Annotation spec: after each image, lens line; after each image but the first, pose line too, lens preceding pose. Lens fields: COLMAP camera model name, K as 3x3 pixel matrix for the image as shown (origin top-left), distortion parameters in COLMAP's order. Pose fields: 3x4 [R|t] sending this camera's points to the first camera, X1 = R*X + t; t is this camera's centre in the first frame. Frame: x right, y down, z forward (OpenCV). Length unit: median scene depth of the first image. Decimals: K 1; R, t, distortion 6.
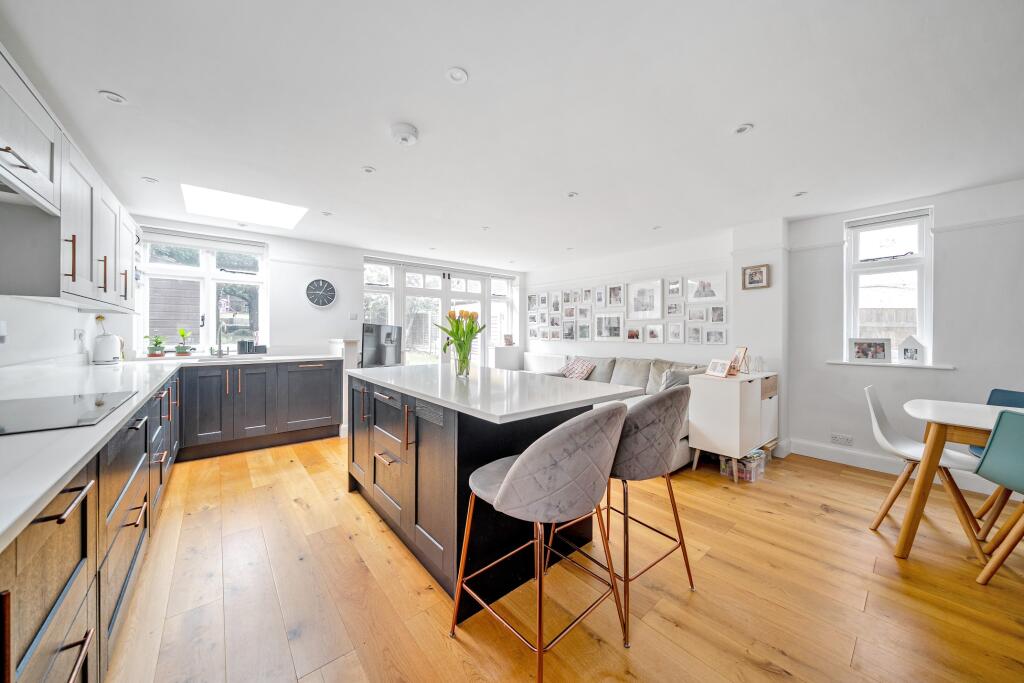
lens RADIAL K [[347.4, 0, 507.5], [0, 347.4, 331.4], [0, 0, 1]] dist [-0.000186, 0.000012]
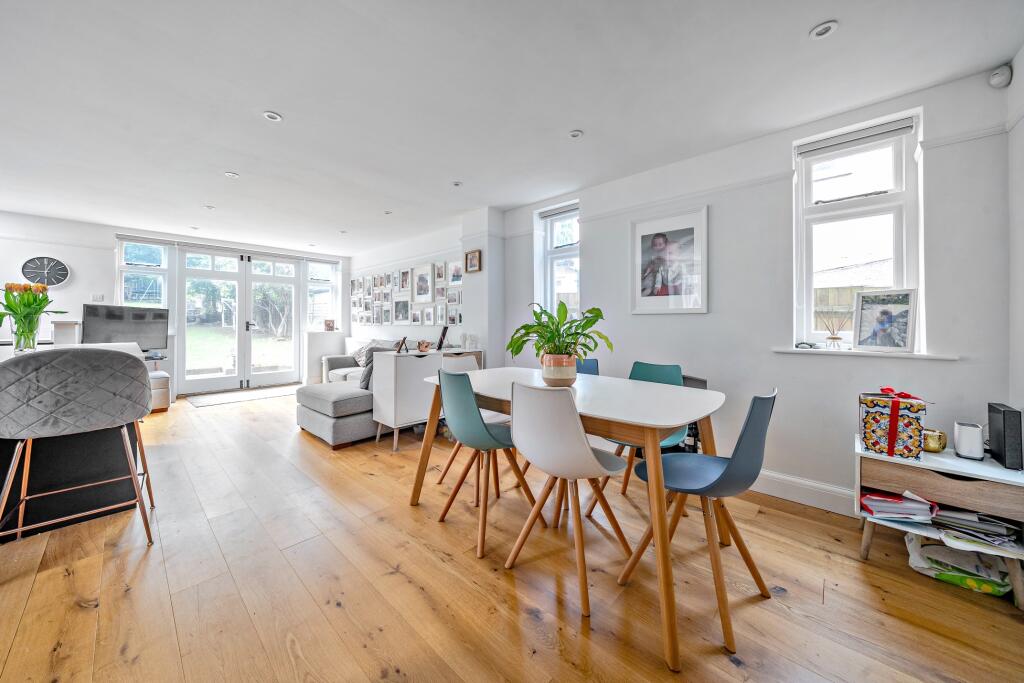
lens RADIAL K [[351.4, 0, 499.4], [0, 351.4, 319.9], [0, 0, 1]] dist [0.000430, 0.000092]
pose [[0.992582, -0.001591, 0.121564, 0.446548], [0.002403, 0.999976, -0.006537, 0.021625], [-0.121551, 0.006780, 0.992562, -0.059639]]
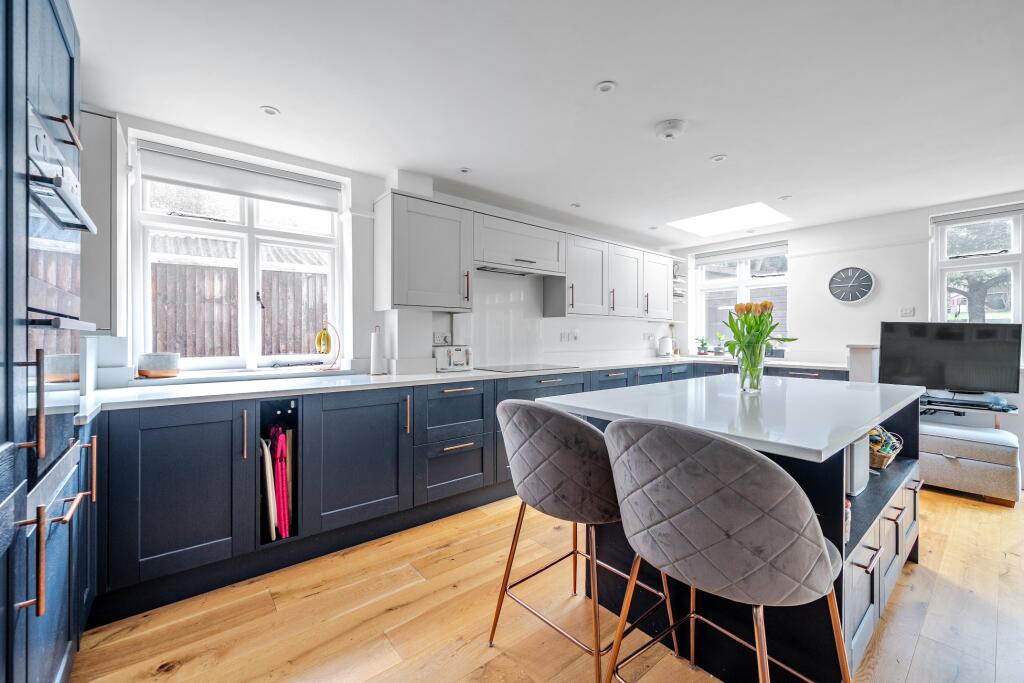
lens RADIAL K [[406.2, 0, 512.1], [0, 406.2, 336.1], [0, 0, 1]] dist [0.000014, 0.000195]
pose [[-0.009297, -0.003319, -0.999951, 0.308910], [-0.000526, 0.999994, -0.003314, 0.006245], [0.999957, 0.000495, -0.009299, 0.207547]]
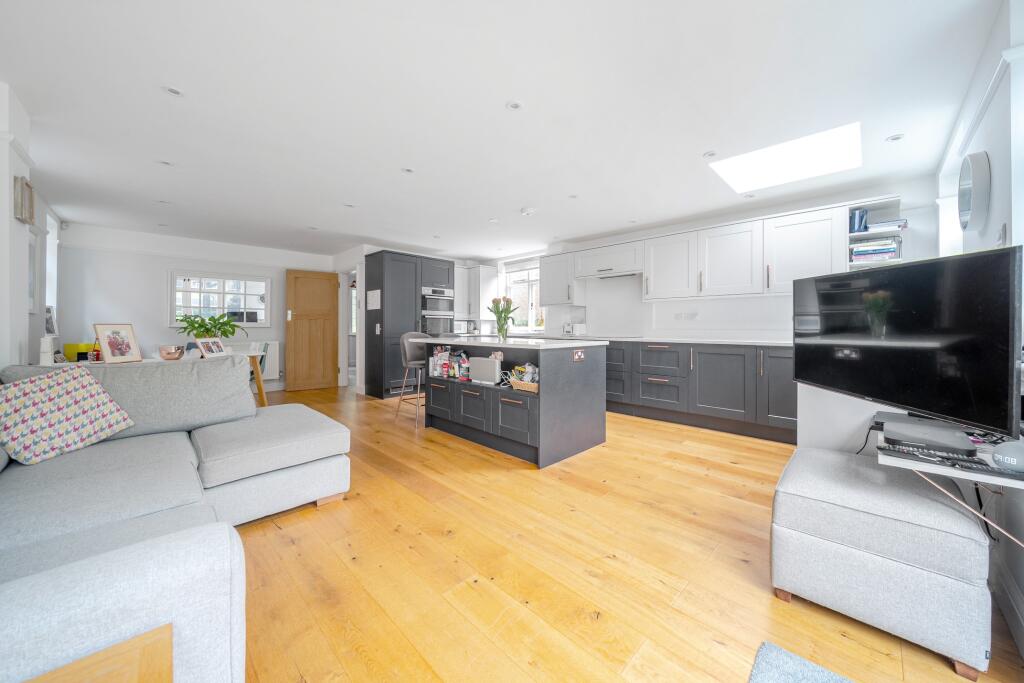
lens RADIAL K [[357.1, 0, 508.9], [0, 357.1, 327.2], [0, 0, 1]] dist [-0.006530, -0.000052]
pose [[-0.995277, -0.004544, -0.096968, -0.006457], [-0.004610, 0.999989, 0.000459, 0.031974], [0.096965, 0.000904, -0.995287, 1.110237]]
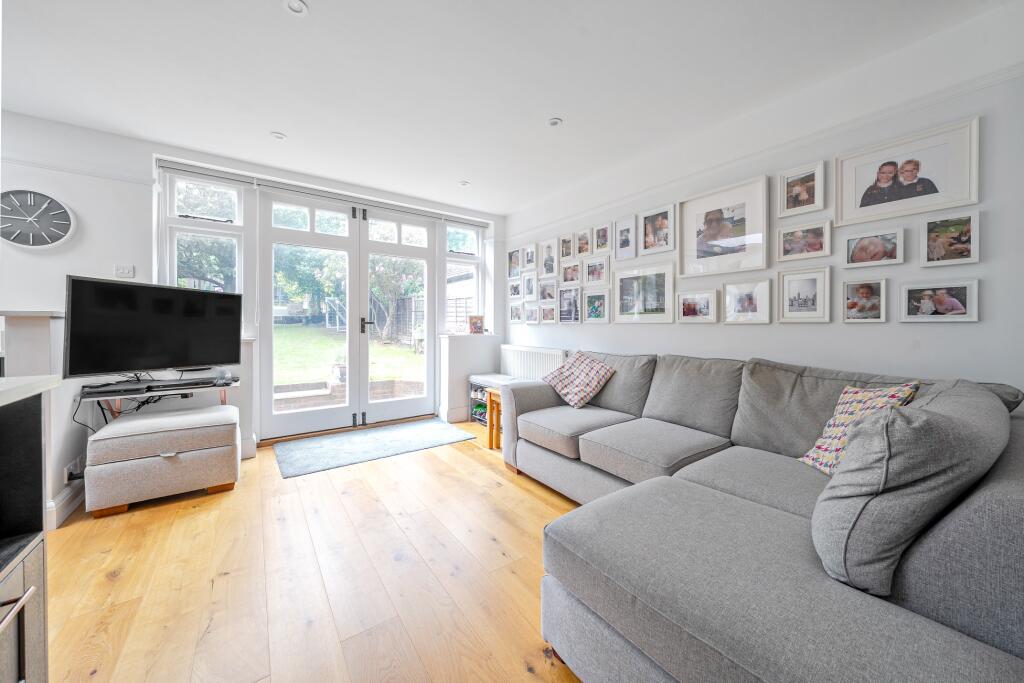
lens RADIAL K [[357.1, 0, 508.9], [0, 357.1, 327.2], [0, 0, 1]] dist [-0.006530, -0.000052]
pose [[0.997377, -0.000326, -0.072378, 0.132554], [0.000961, 0.999961, 0.008729, 0.029835], [0.072373, -0.008776, 0.997339, 0.457630]]
